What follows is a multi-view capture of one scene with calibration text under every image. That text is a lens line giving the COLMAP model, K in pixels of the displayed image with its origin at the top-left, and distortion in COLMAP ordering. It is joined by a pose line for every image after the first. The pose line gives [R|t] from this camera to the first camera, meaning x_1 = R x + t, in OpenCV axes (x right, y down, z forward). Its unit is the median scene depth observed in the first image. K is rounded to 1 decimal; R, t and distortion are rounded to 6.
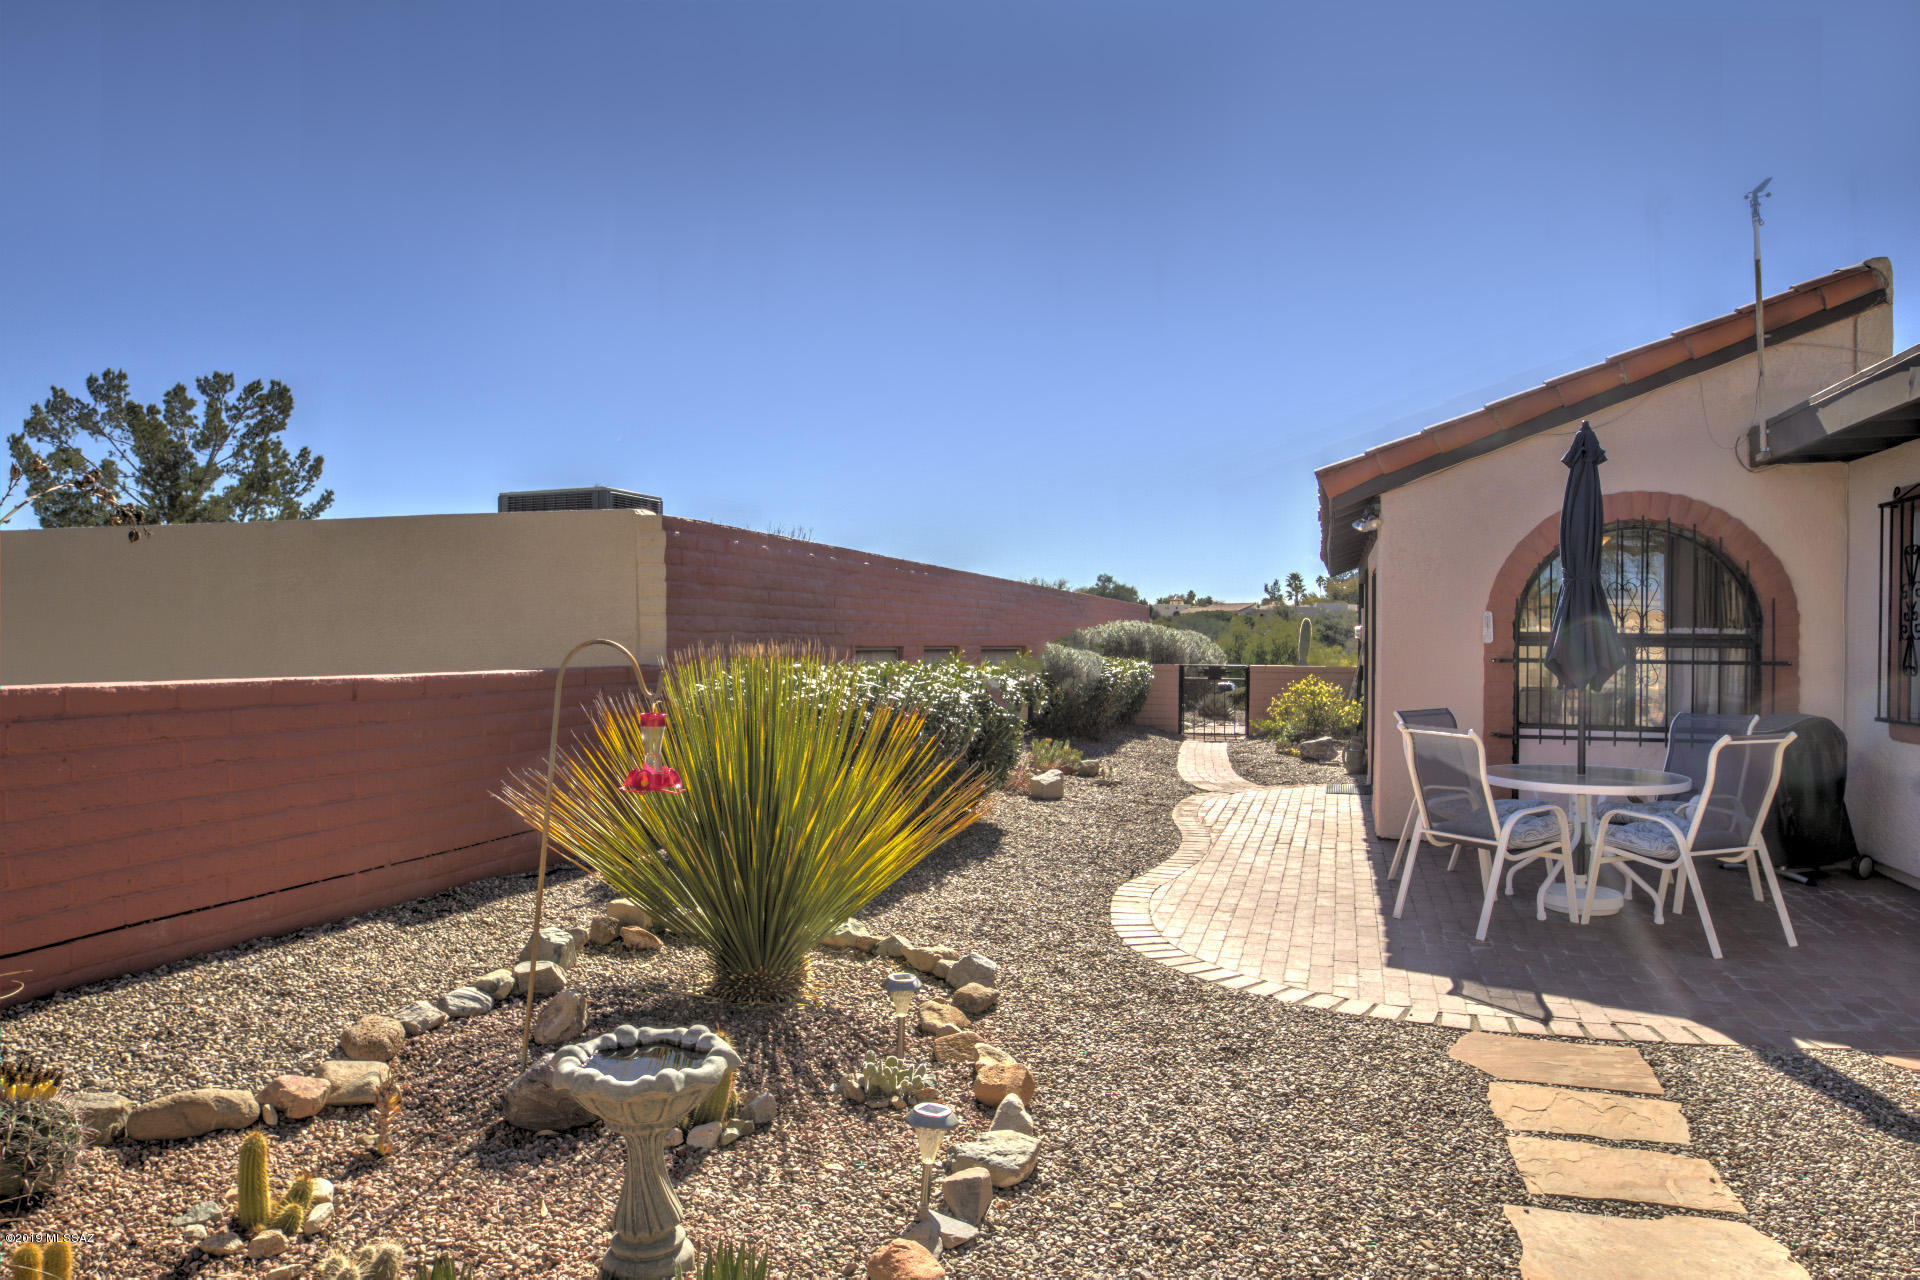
lens RADIAL K [[1265.1, 0, 960.0], [0, 1265.1, 640.0], [0, 0, 1]] dist [-0.000674, -0.000381]
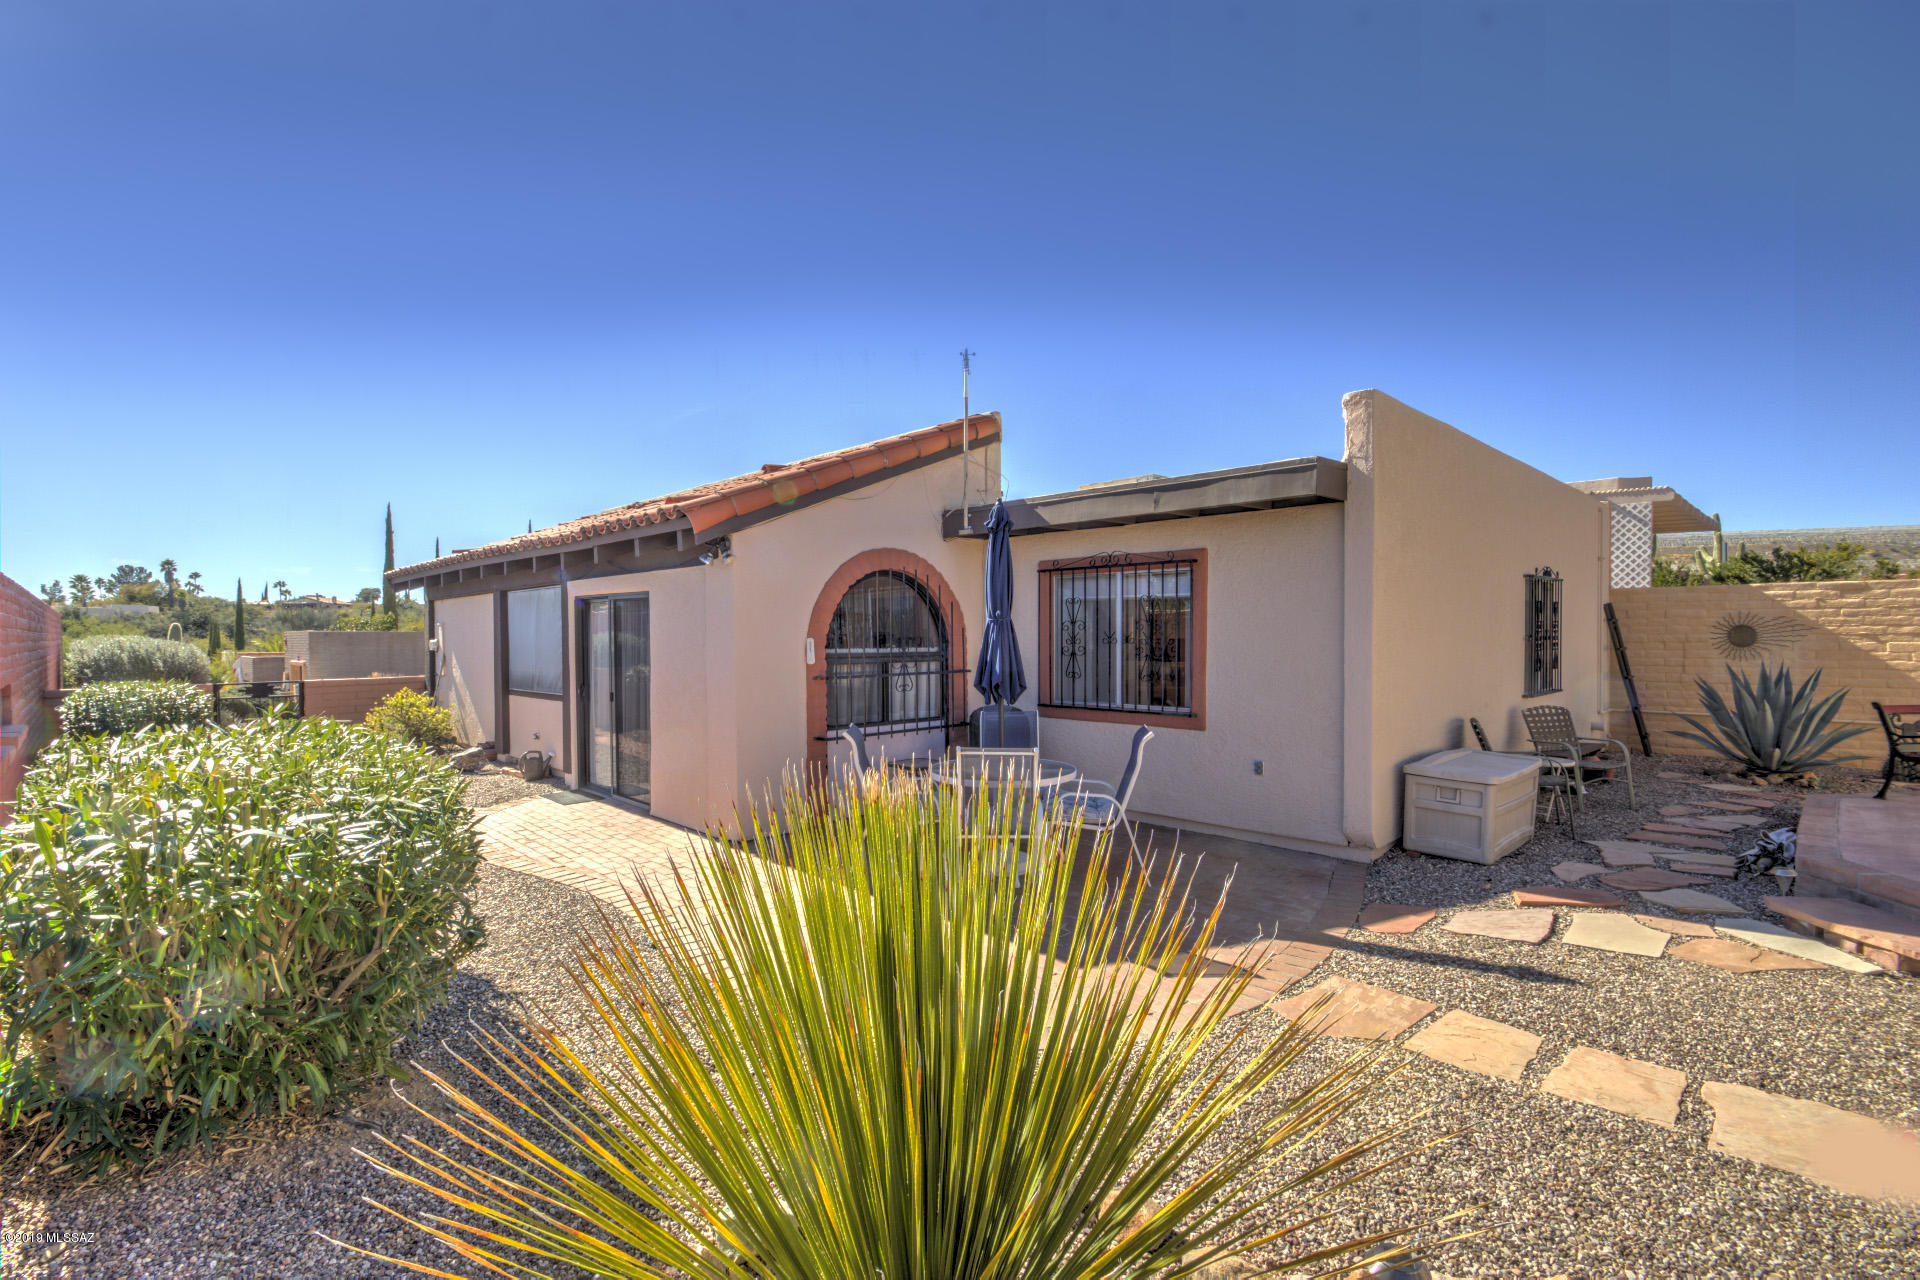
lens RADIAL K [[892.0, 0, 950.6], [0, 892.0, 639.9], [0, 0, 1]] dist [-0.000222, -0.000090]
pose [[0.490381, -0.019510, 0.871290, -0.274775], [0.012806, 0.999803, 0.015181, -0.033650], [-0.871414, 0.003713, 0.490534, 0.488131]]
